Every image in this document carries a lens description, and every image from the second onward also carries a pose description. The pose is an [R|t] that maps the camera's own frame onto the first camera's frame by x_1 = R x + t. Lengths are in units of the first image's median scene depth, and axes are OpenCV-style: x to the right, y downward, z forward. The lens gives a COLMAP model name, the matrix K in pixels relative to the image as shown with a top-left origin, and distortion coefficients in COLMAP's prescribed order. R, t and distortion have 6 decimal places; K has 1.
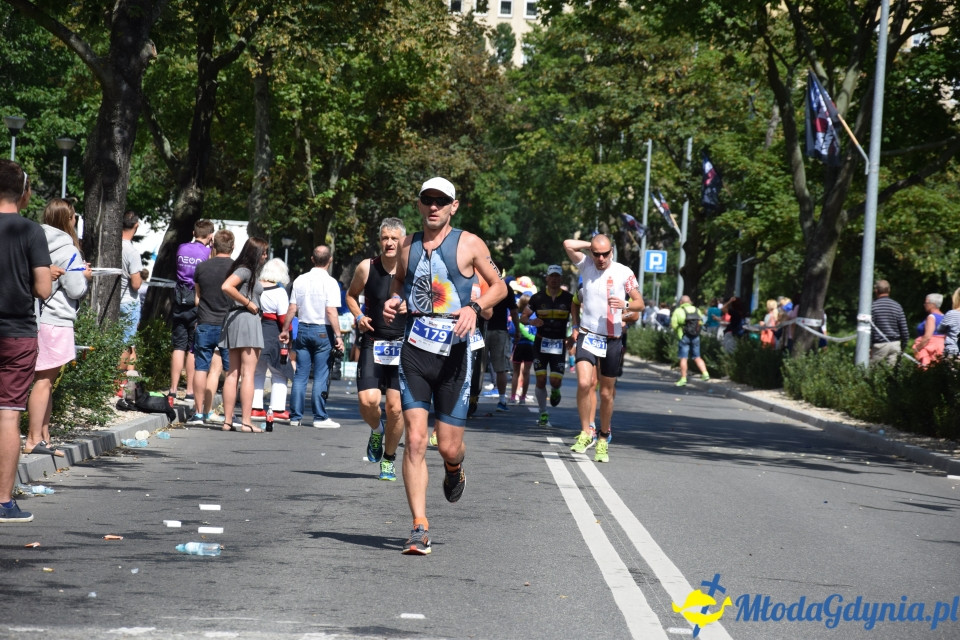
lens RADIAL K [[4337.8, 0, 468.5], [0, 4337.8, 349.2], [0, 0, 1]] dist [1.781792, 2.478063]
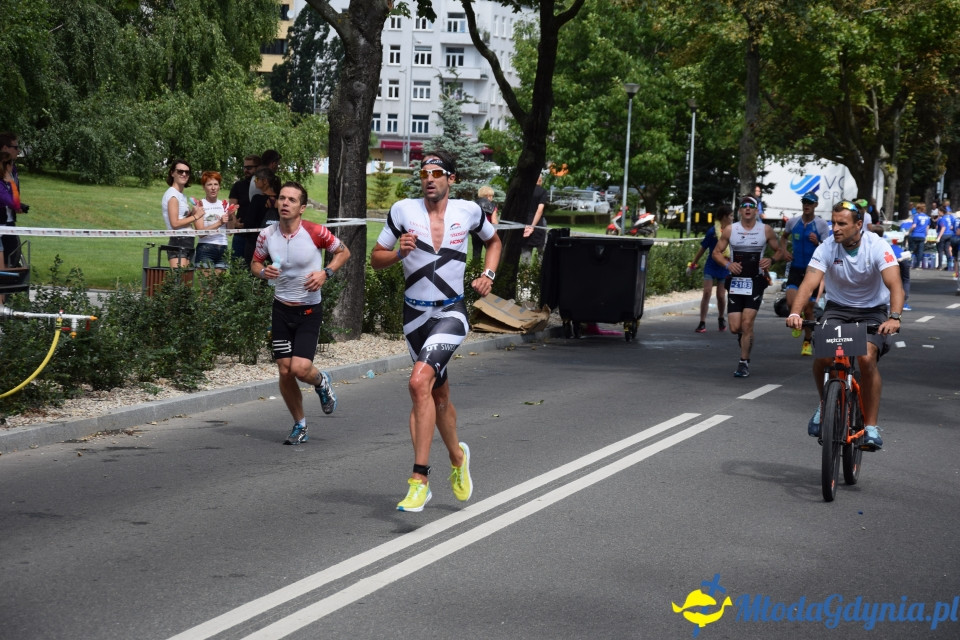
lens RADIAL K [[2831.9, 0, 480.0], [0, 2831.9, 320.0], [0, 0, 1]] dist [0.846323, 0.742396]
pose [[0.970064, -0.006190, -0.242772, 0.061379], [0.012896, 0.999578, 0.026039, -0.006437], [0.242509, -0.028391, 0.969734, 0.200585]]
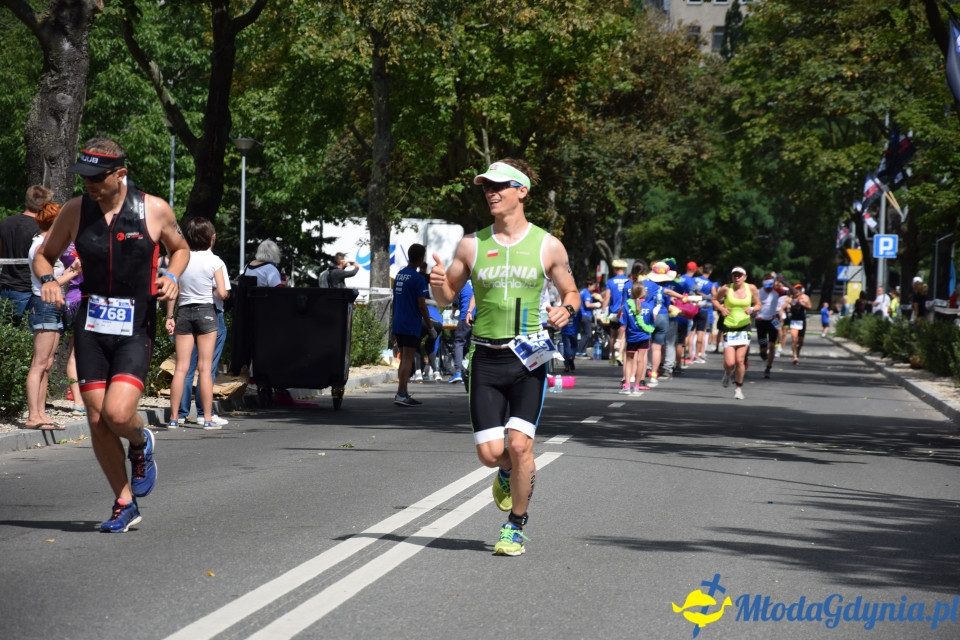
lens RADIAL K [[4282.3, 0, 497.4], [0, 4282.3, 321.8], [0, 0, 1]] dist [1.822656, 2.064128]
pose [[0.996794, -0.030925, -0.073789, 0.038415], [0.030324, 0.999497, -0.009251, 0.003084], [0.074038, 0.006984, 0.997231, 0.080470]]
